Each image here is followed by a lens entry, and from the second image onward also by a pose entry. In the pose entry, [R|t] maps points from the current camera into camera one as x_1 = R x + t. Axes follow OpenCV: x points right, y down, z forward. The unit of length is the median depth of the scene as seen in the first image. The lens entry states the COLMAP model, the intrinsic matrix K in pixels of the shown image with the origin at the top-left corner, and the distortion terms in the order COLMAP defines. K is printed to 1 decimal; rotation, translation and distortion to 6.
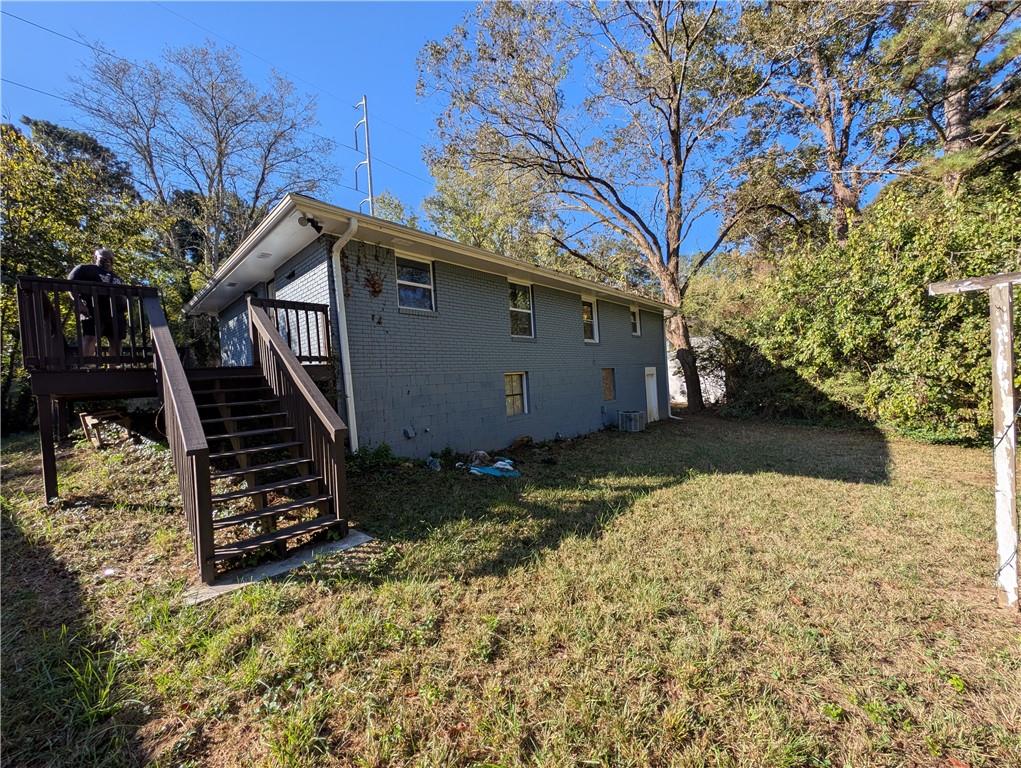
lens RADIAL K [[381.0, 0, 510.5], [0, 381.0, 384.0], [0, 0, 1]] dist [0.000277, -0.000063]
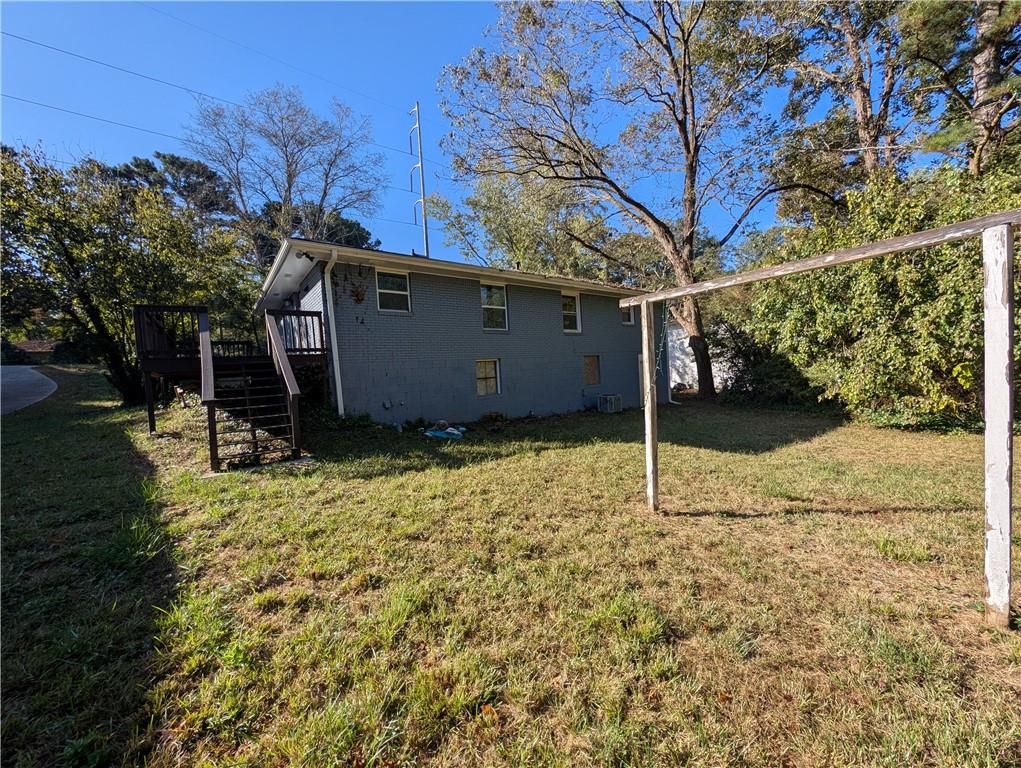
lens RADIAL K [[379.9, 0, 510.5], [0, 379.9, 384.0], [0, 0, 1]] dist [-0.000296, 0.000021]
pose [[0.985778, 0.007490, -0.167888, 0.288249], [-0.002061, 0.999470, 0.032491, 0.008237], [0.168043, -0.031683, 0.985270, -0.176724]]
